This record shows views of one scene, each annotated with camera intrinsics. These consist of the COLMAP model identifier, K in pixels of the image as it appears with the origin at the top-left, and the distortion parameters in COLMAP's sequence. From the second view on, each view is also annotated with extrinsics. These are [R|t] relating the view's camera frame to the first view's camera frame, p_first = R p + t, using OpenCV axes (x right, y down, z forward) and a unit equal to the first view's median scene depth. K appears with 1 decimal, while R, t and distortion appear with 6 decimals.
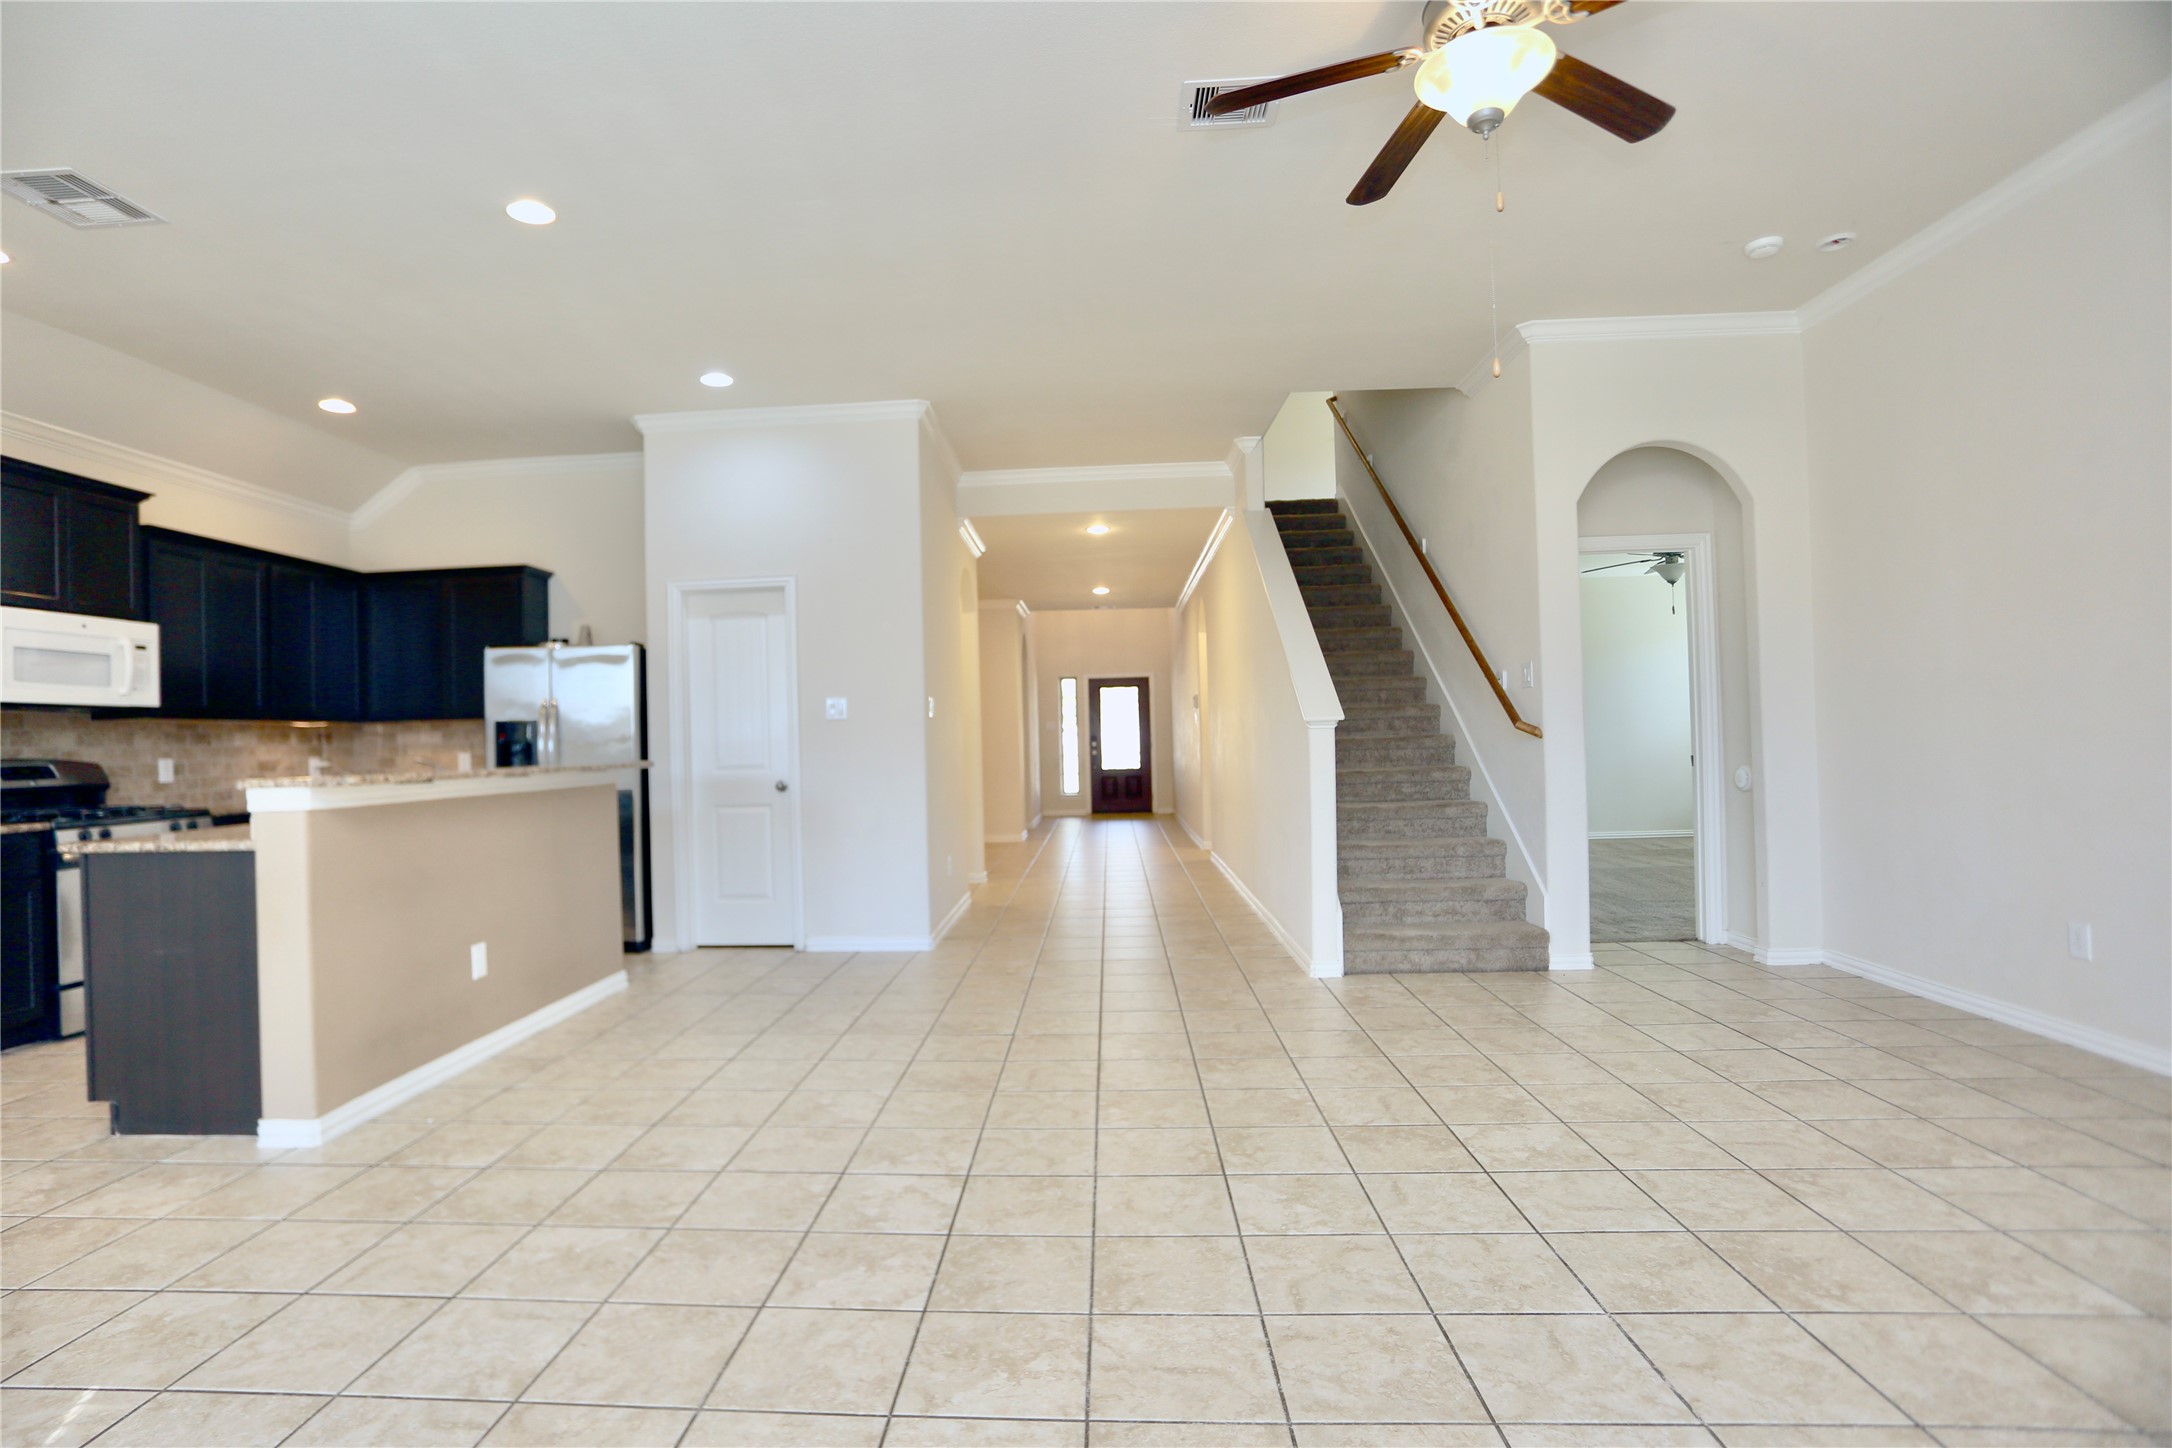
lens RADIAL K [[1061.7, 0, 1032.4], [0, 1061.7, 733.2], [0, 0, 1]] dist [-0.068361, 0.031763]
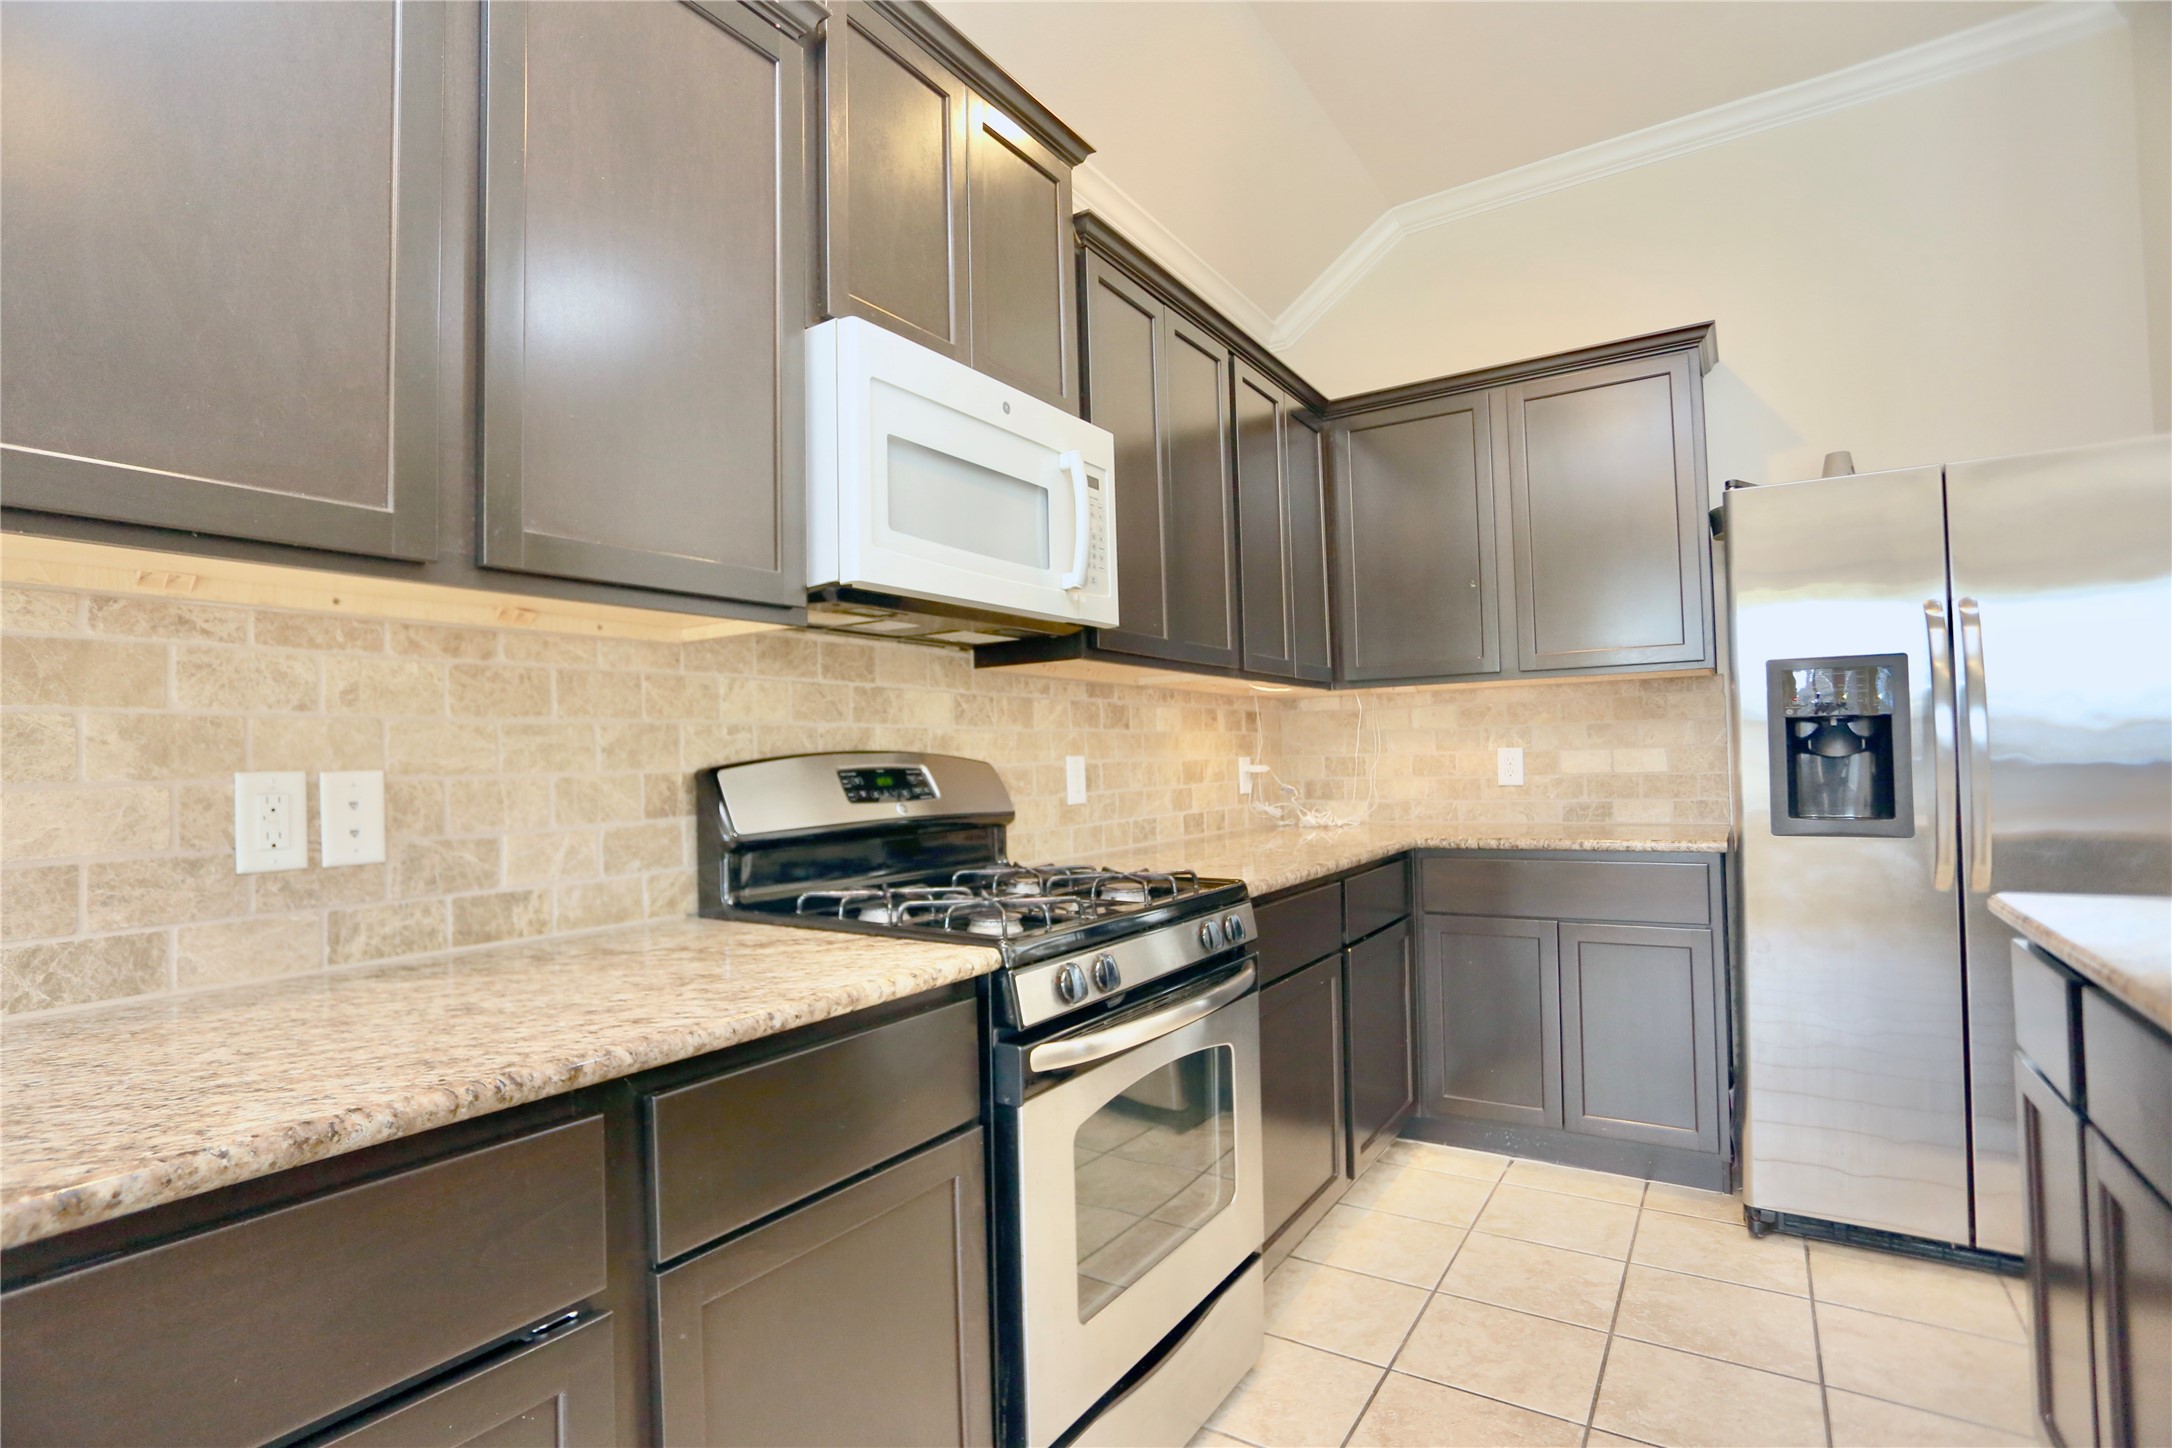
lens RADIAL K [[1061.7, 0, 1032.4], [0, 1061.7, 733.2], [0, 0, 1]] dist [-0.068361, 0.031763]
pose [[0.857911, -0.009244, -0.513715, -0.673883], [0.005525, 0.999946, -0.008768, 0.021012], [0.513768, 0.004684, 0.857916, 0.626442]]
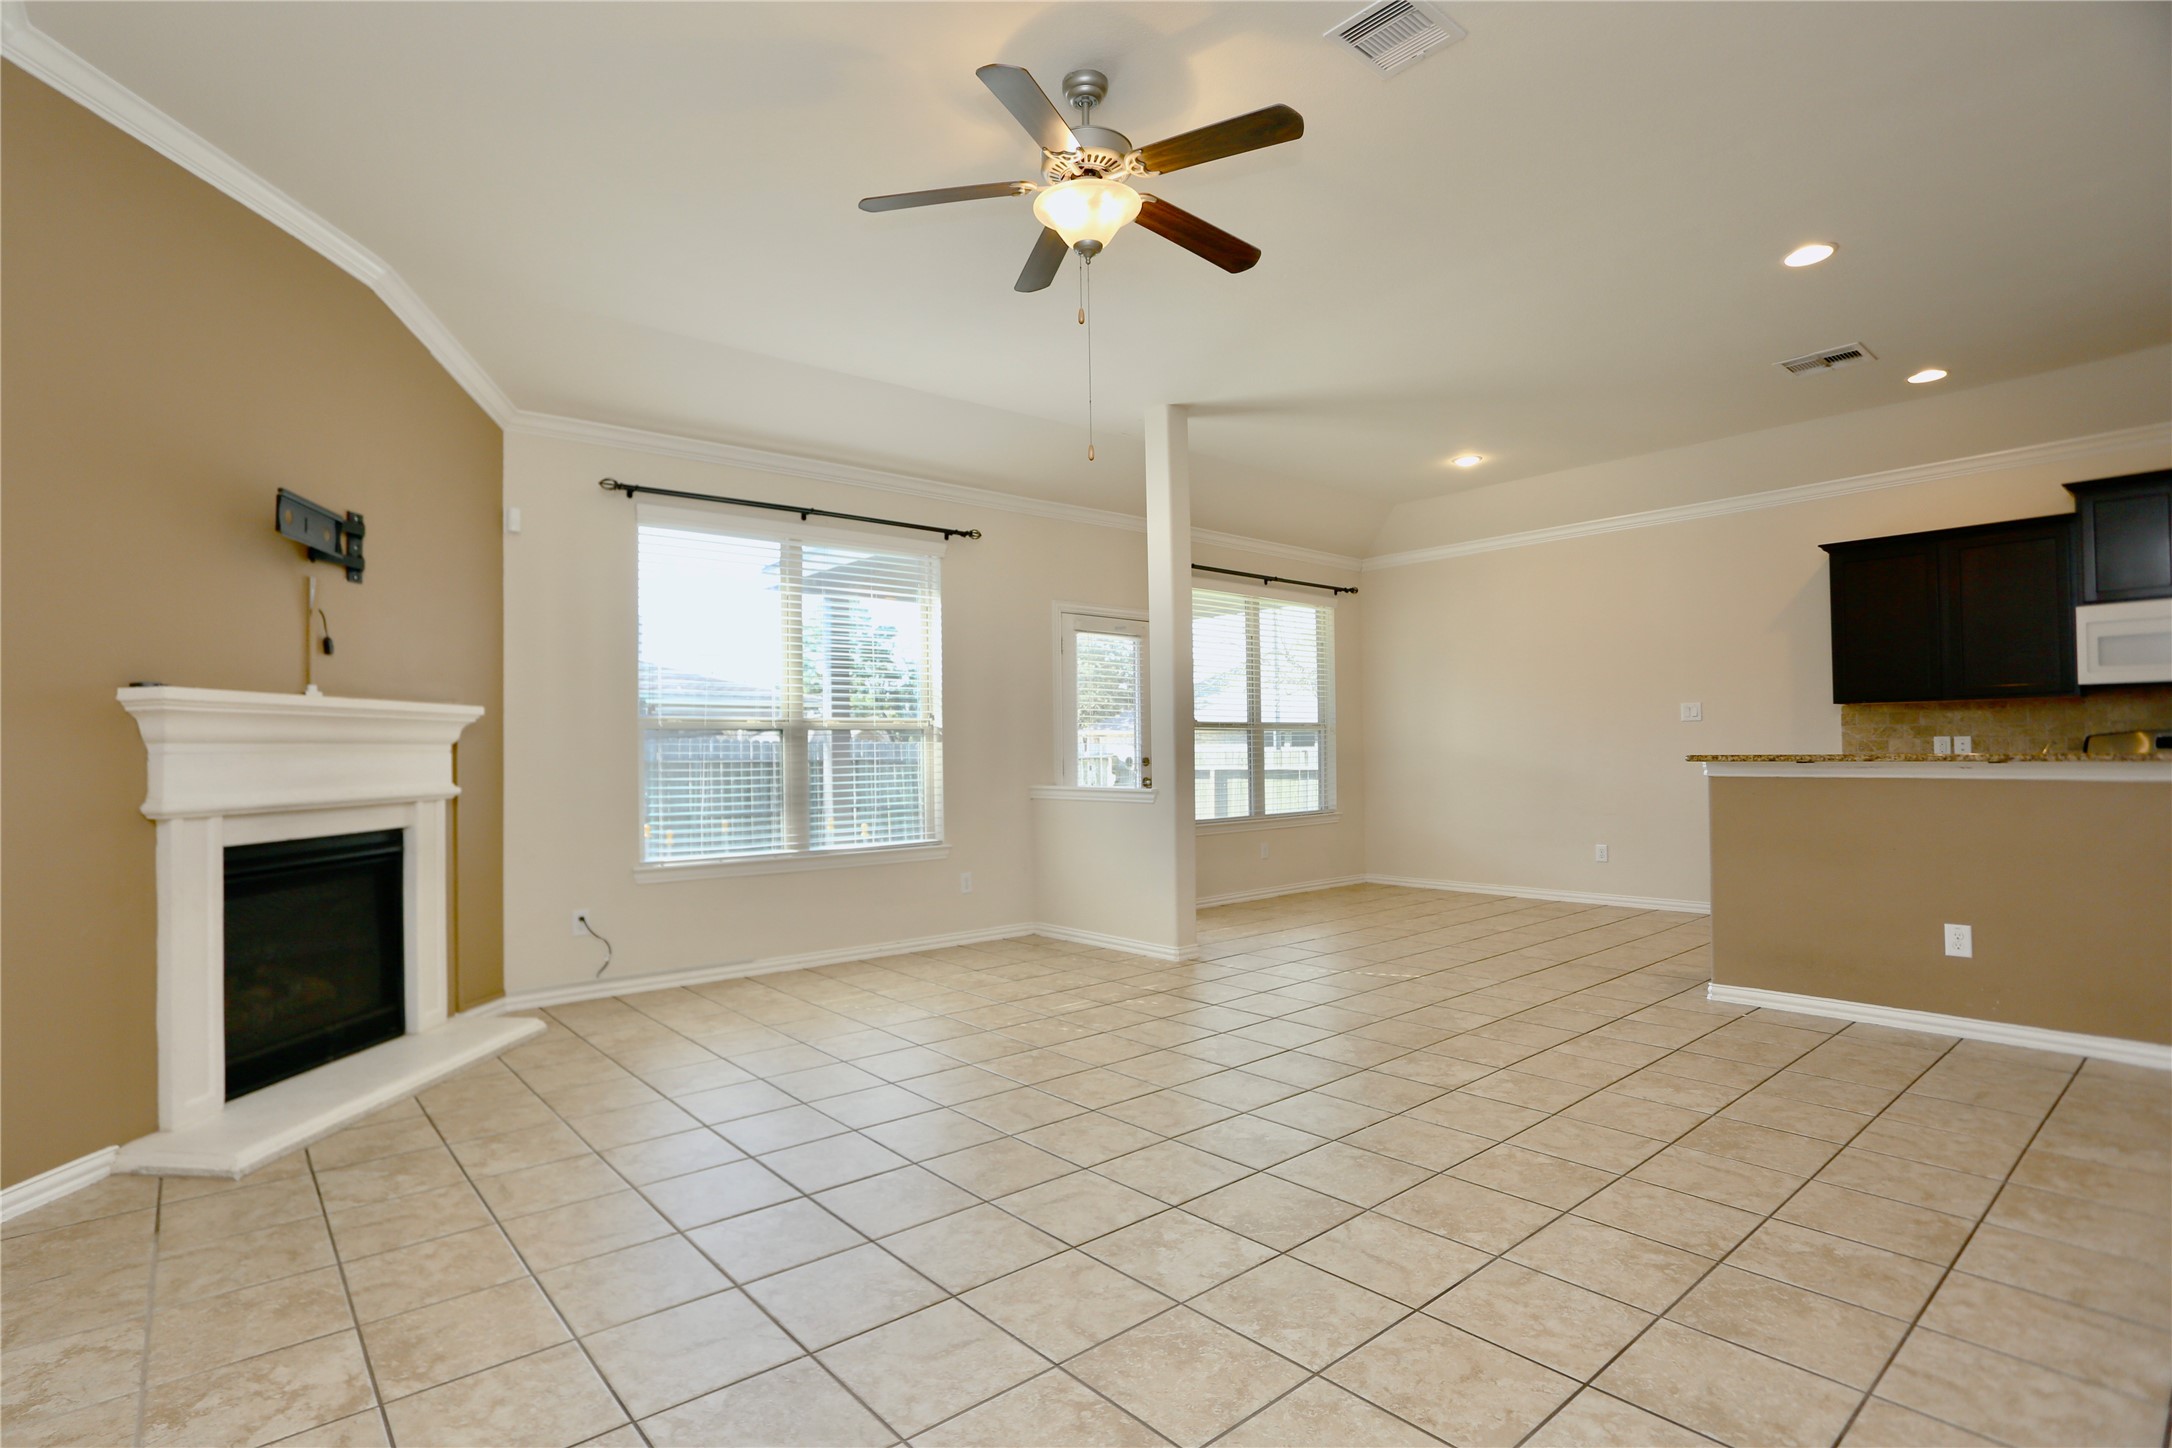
lens RADIAL K [[1061.7, 0, 1032.4], [0, 1061.7, 733.2], [0, 0, 1]] dist [-0.068361, 0.031763]
pose [[-0.730093, 0.024430, -0.682911, 0.656120], [0.036511, 0.999328, -0.003284, -0.011995], [0.682372, -0.027332, -0.730494, 0.900734]]
